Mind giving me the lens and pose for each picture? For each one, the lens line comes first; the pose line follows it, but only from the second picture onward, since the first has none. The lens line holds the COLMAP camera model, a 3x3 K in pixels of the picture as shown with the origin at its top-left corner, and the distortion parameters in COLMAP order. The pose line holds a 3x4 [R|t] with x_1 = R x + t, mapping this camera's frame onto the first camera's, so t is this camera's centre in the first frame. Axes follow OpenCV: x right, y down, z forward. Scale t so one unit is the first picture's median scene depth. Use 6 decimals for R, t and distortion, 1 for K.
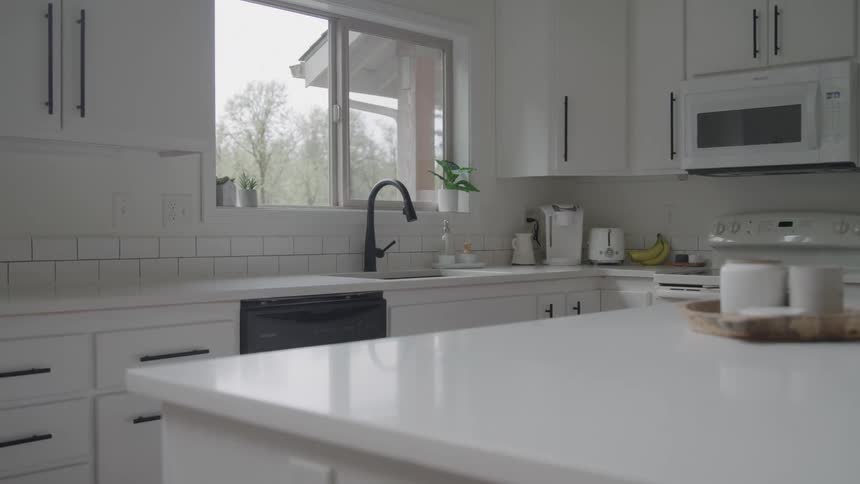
lens RADIAL K [[913.8, 0, 430.0], [0, 913.8, 242.0], [0, 0, 1]] dist [0.122068, 0.002715]
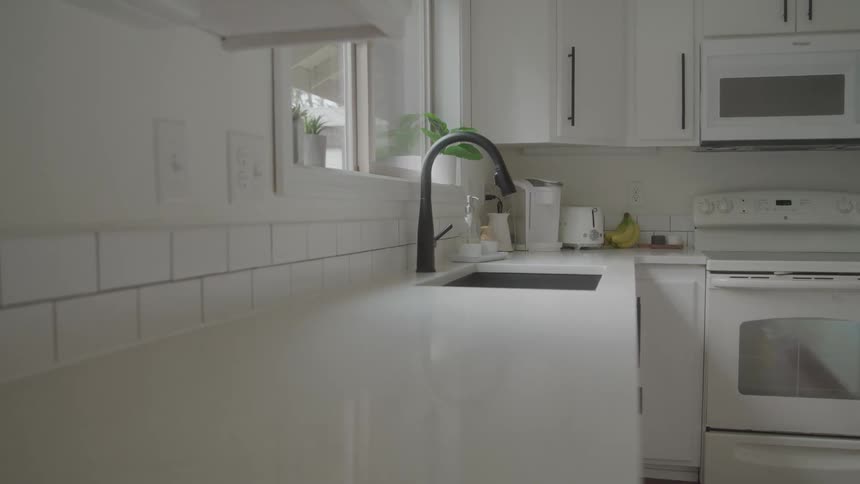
lens RADIAL K [[734.5, 0, 430.0], [0, 734.5, 242.0], [0, 0, 1]] dist [0.000276, 0.000123]
pose [[0.872174, -0.023557, 0.488628, -0.304125], [0.008326, 0.999410, 0.033321, -0.006871], [-0.489125, -0.024993, 0.871856, 0.511449]]
